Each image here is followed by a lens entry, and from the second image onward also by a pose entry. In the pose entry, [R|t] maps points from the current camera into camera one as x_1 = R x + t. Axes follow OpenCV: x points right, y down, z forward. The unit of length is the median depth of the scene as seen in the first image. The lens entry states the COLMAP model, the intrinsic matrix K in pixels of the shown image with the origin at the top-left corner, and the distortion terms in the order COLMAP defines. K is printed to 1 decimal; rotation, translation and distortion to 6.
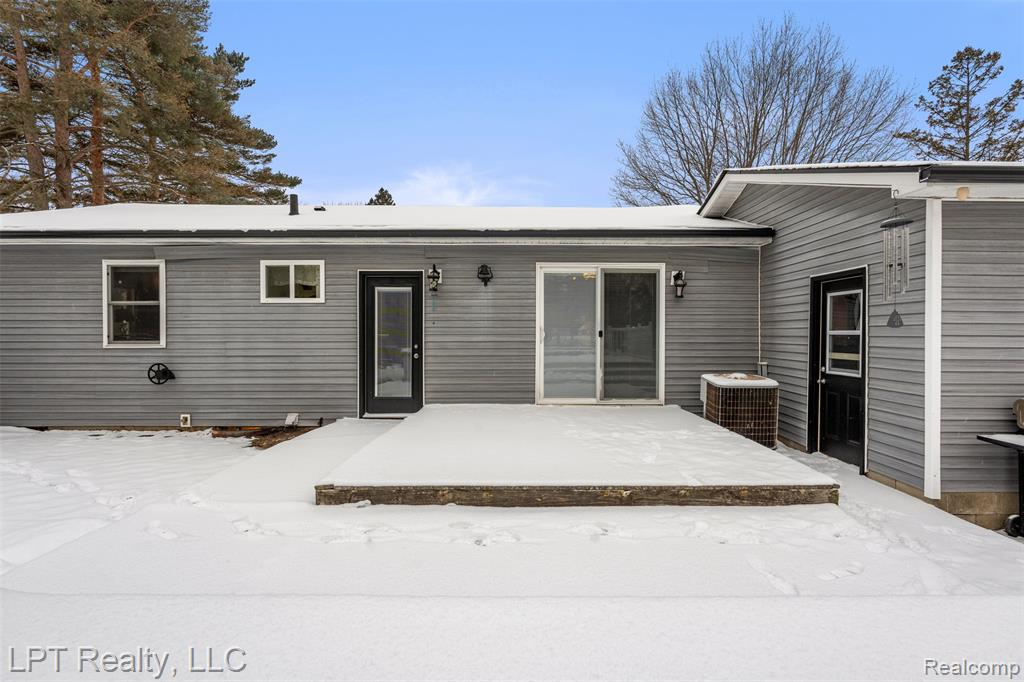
lens RADIAL K [[491.4, 0, 532.3], [0, 491.4, 339.9], [0, 0, 1]] dist [-0.002753, 0.000088]
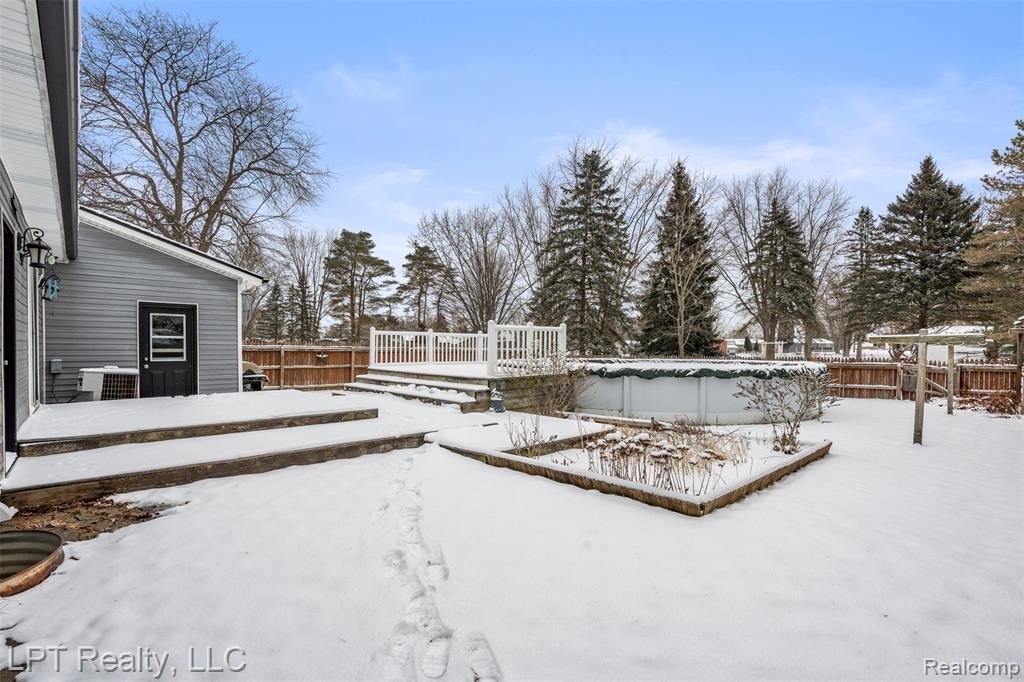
lens RADIAL K [[455.9, 0, 536.1], [0, 455.9, 345.7], [0, 0, 1]] dist [-0.000833, -0.000345]
pose [[-0.682976, 0.000978, 0.730440, -1.131175], [0.003777, 0.999990, 0.002193, 0.013380], [-0.730431, 0.004257, -0.682973, 0.881563]]
